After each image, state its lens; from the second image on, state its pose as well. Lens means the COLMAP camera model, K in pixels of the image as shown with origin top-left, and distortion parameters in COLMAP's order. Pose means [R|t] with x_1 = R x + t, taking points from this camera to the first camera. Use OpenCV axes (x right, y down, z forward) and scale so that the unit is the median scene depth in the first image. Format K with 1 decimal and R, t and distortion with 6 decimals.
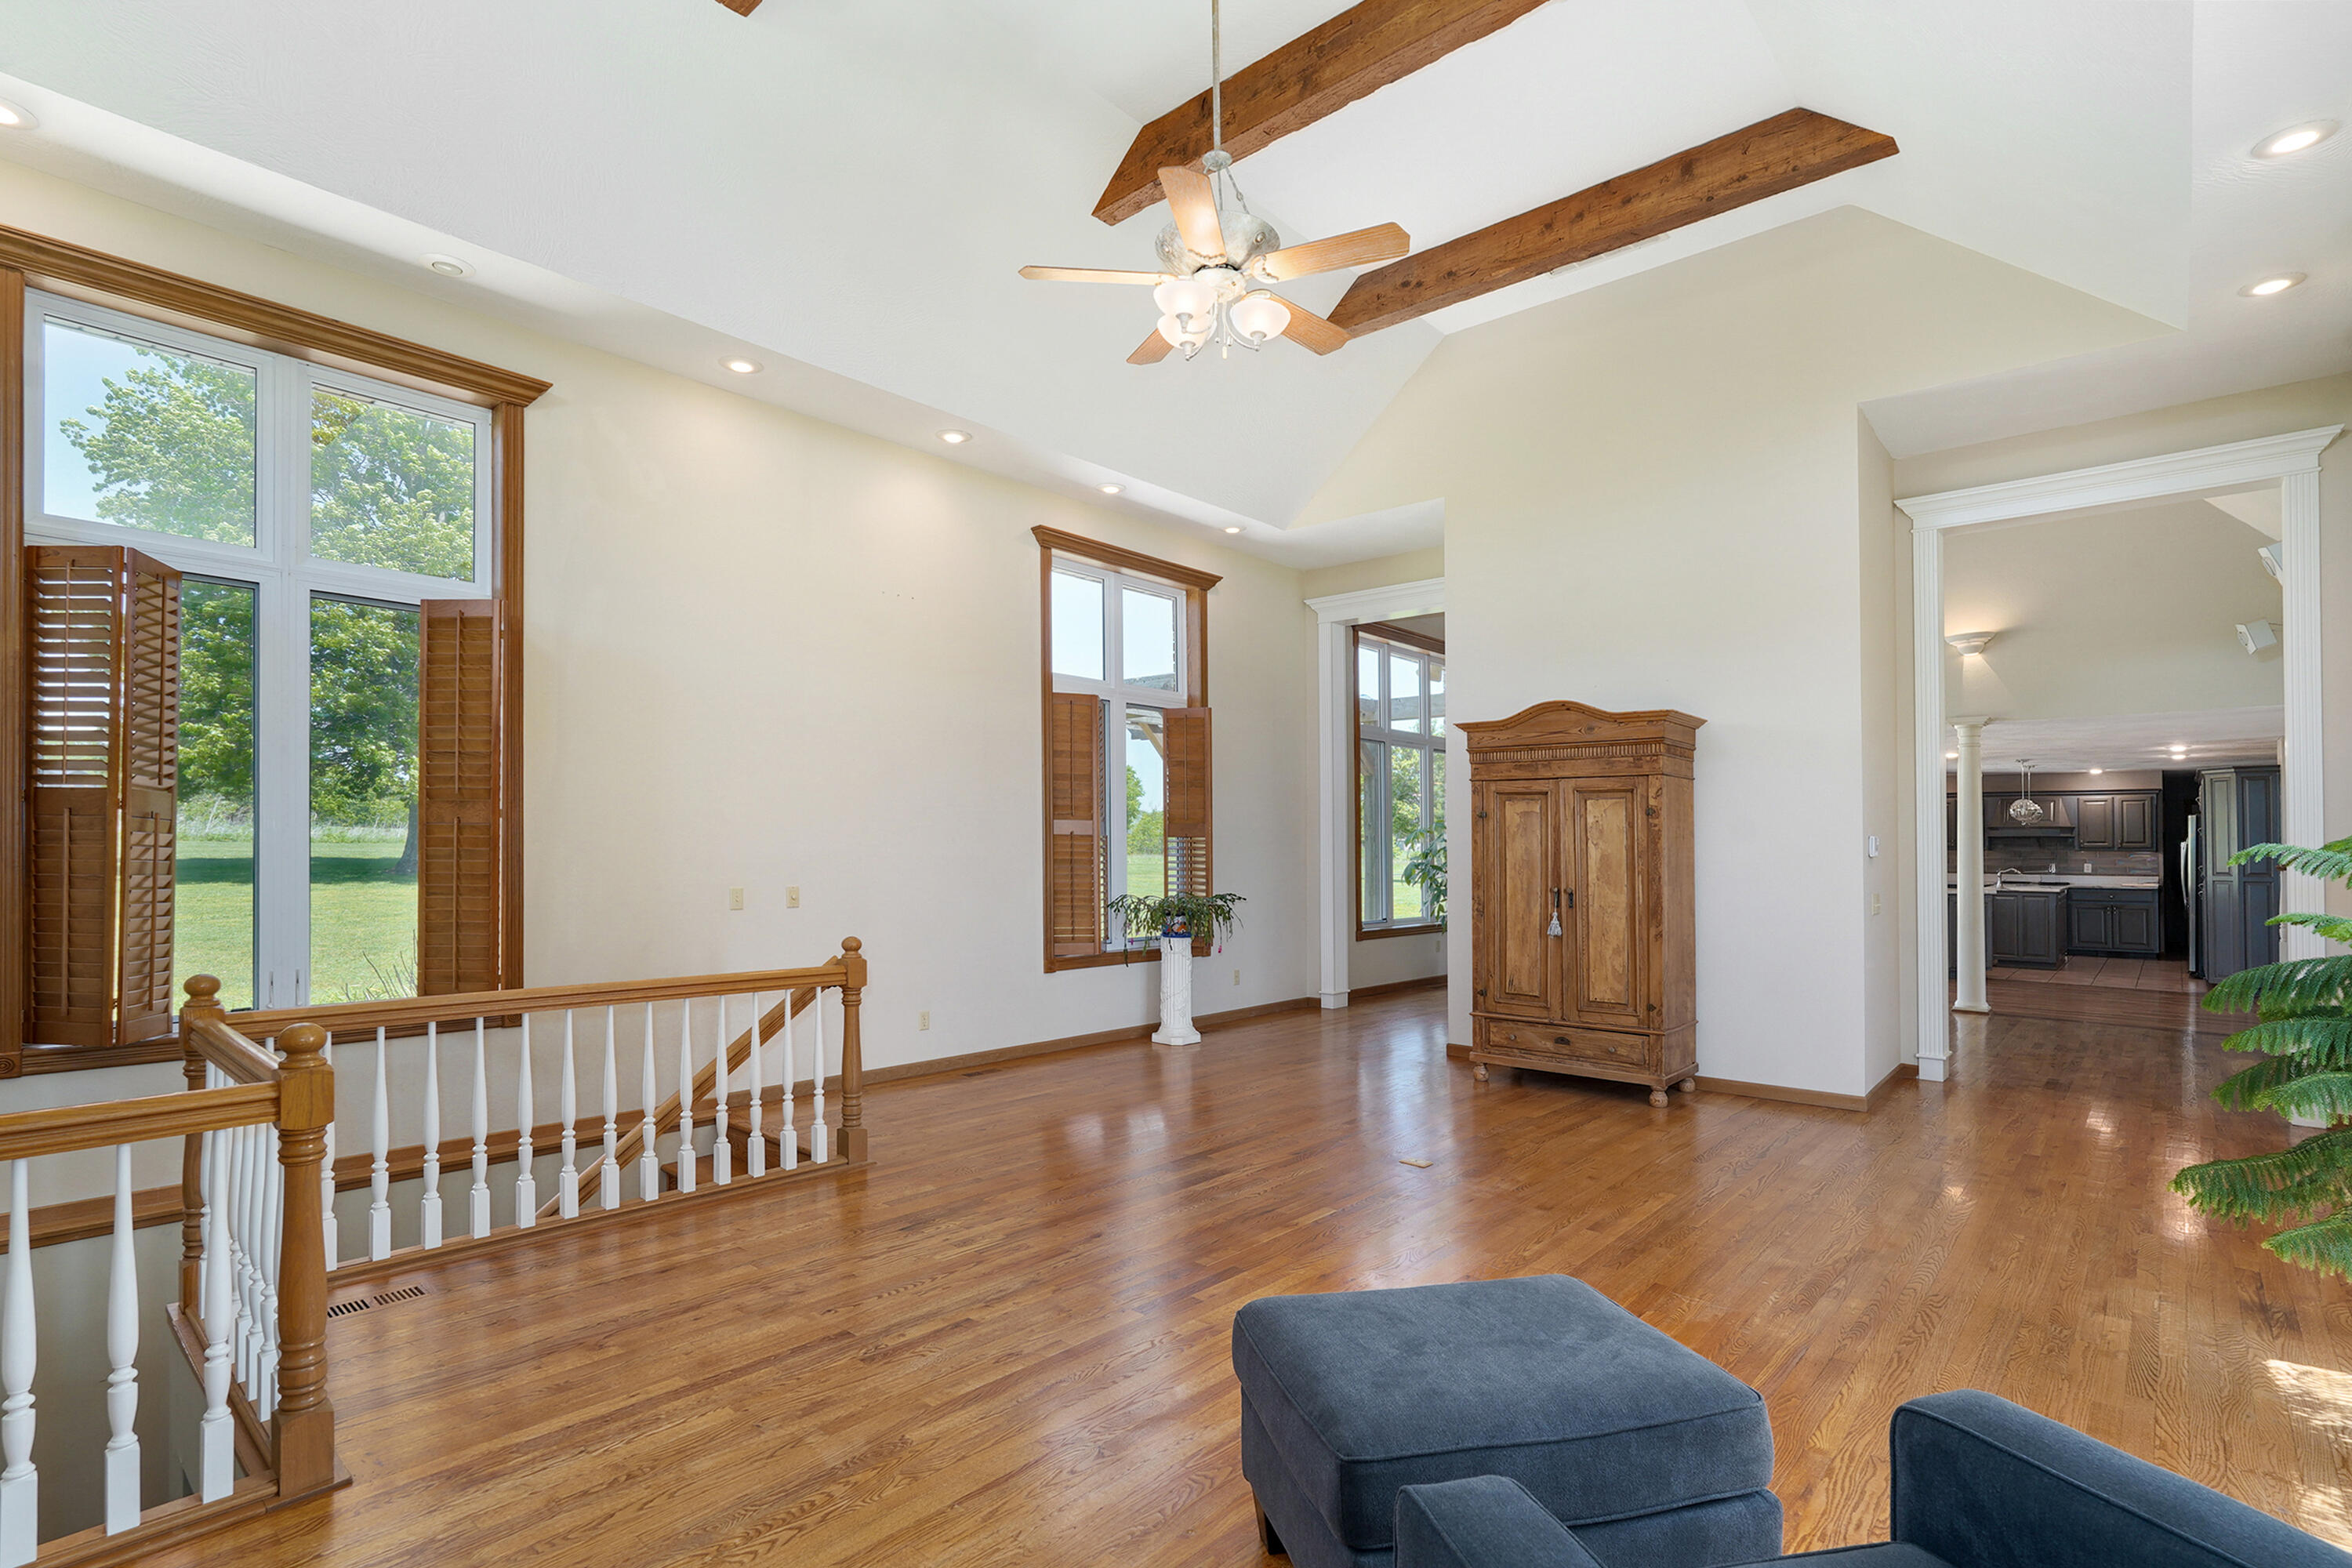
lens RADIAL K [[1127.5, 0, 1179.9], [0, 1127.5, 841.0], [0, 0, 1]] dist [0.000596, 0.000118]
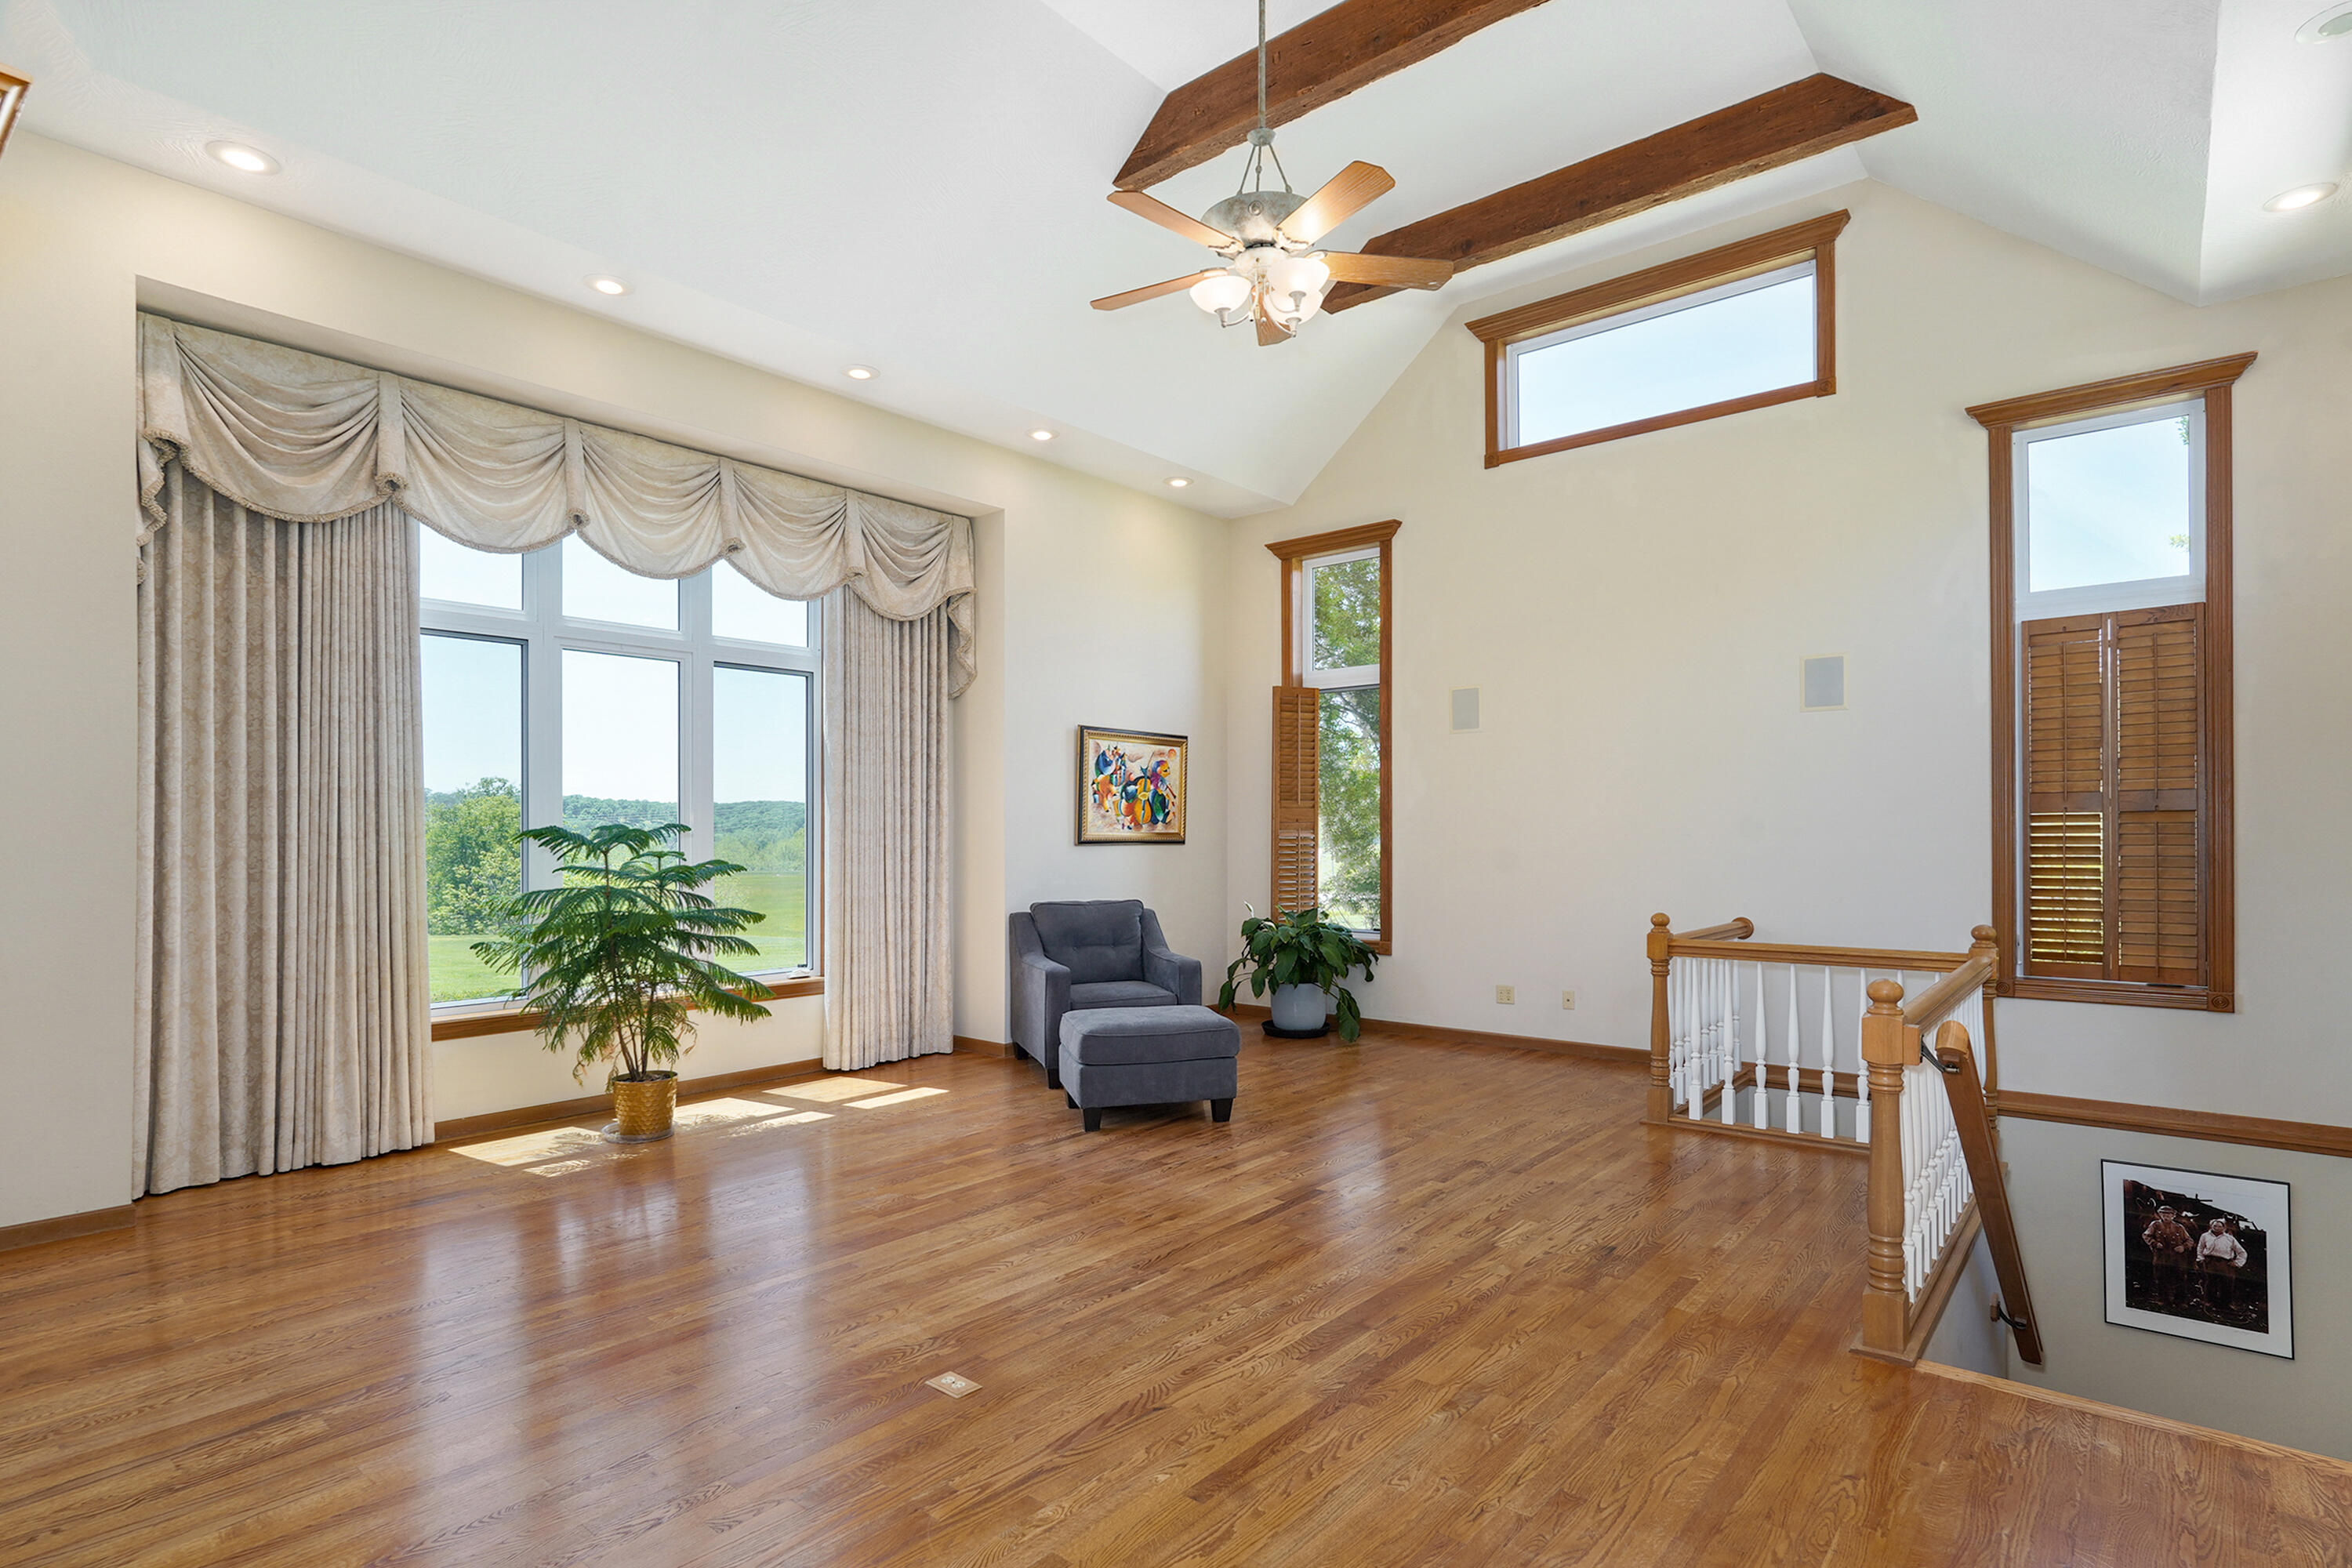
lens RADIAL K [[1173.1, 0, 1185.8], [0, 1173.1, 816.1], [0, 0, 1]] dist [-0.000698, -0.000206]
pose [[-0.999333, -0.007195, -0.035811, 0.120692], [-0.006596, 0.999837, -0.016808, 0.011371], [0.035926, -0.016560, -0.999217, 1.702900]]
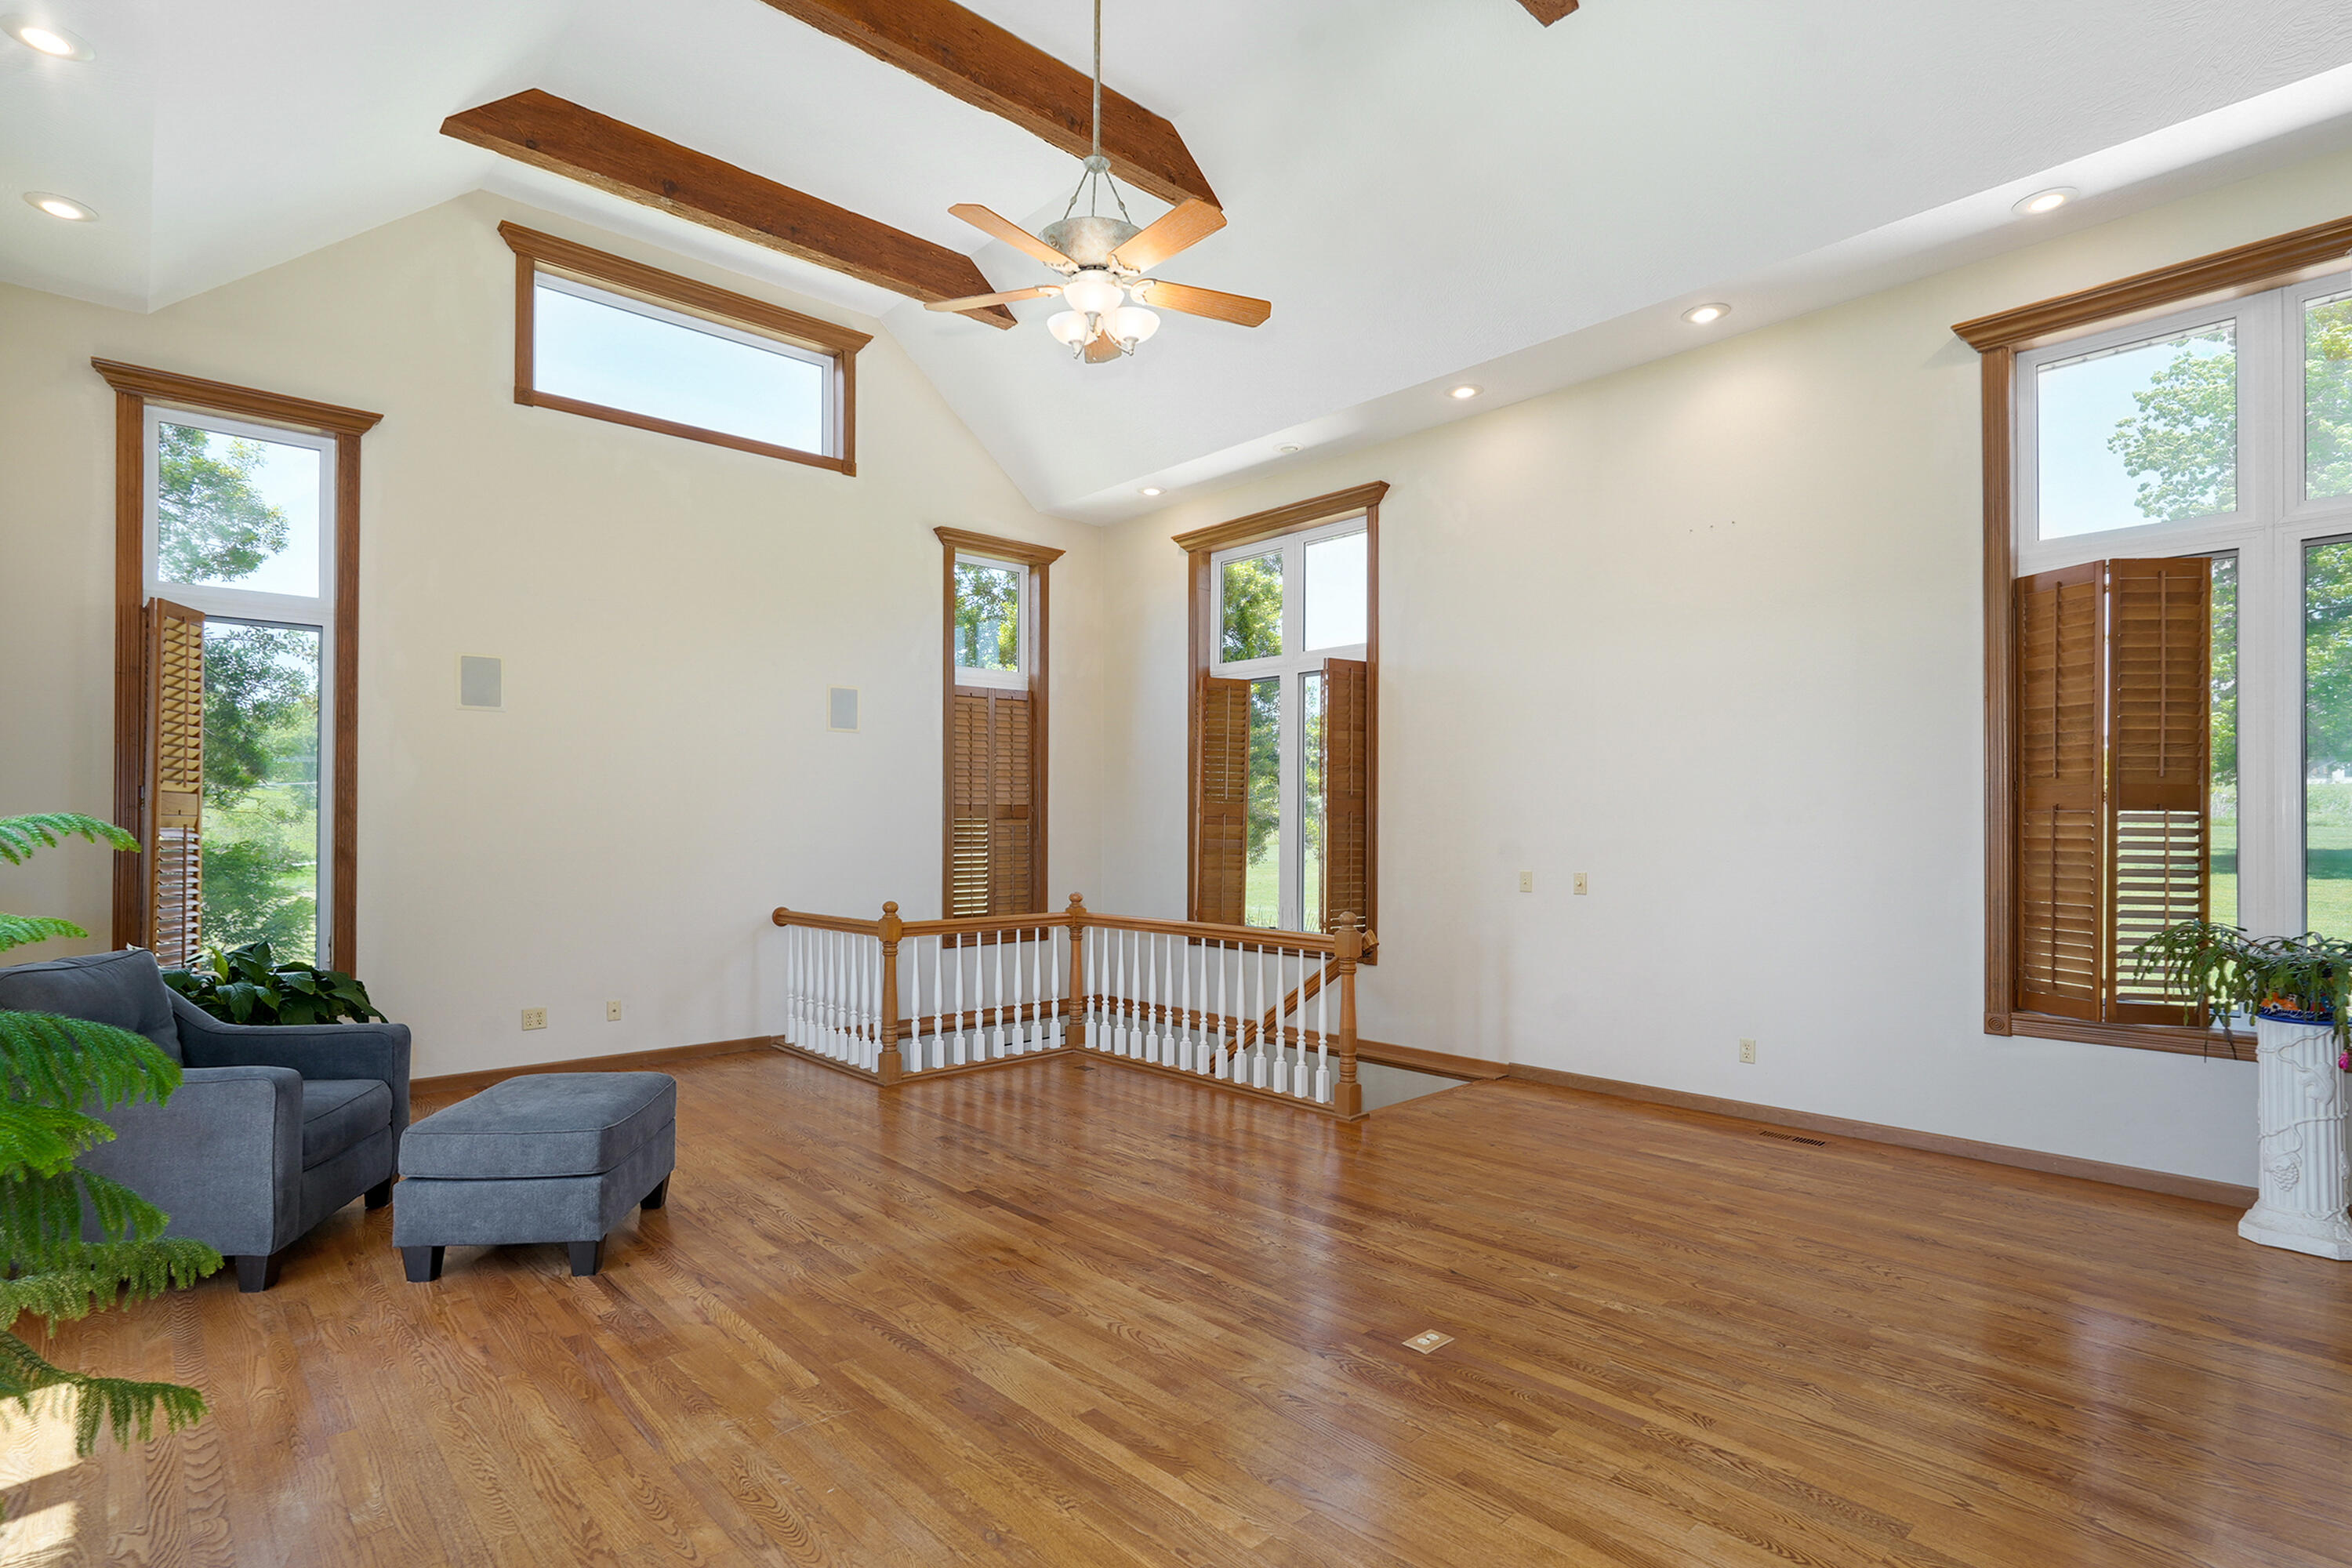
lens RADIAL K [[1156.3, 0, 1145.4], [0, 1156.3, 815.4], [0, 0, 1]] dist [0.000154, 0.000196]
pose [[-0.118803, -0.019525, -0.992726, 0.912522], [0.001530, 0.999802, -0.019847, 0.012863], [0.992917, -0.003877, -0.118750, 0.986735]]
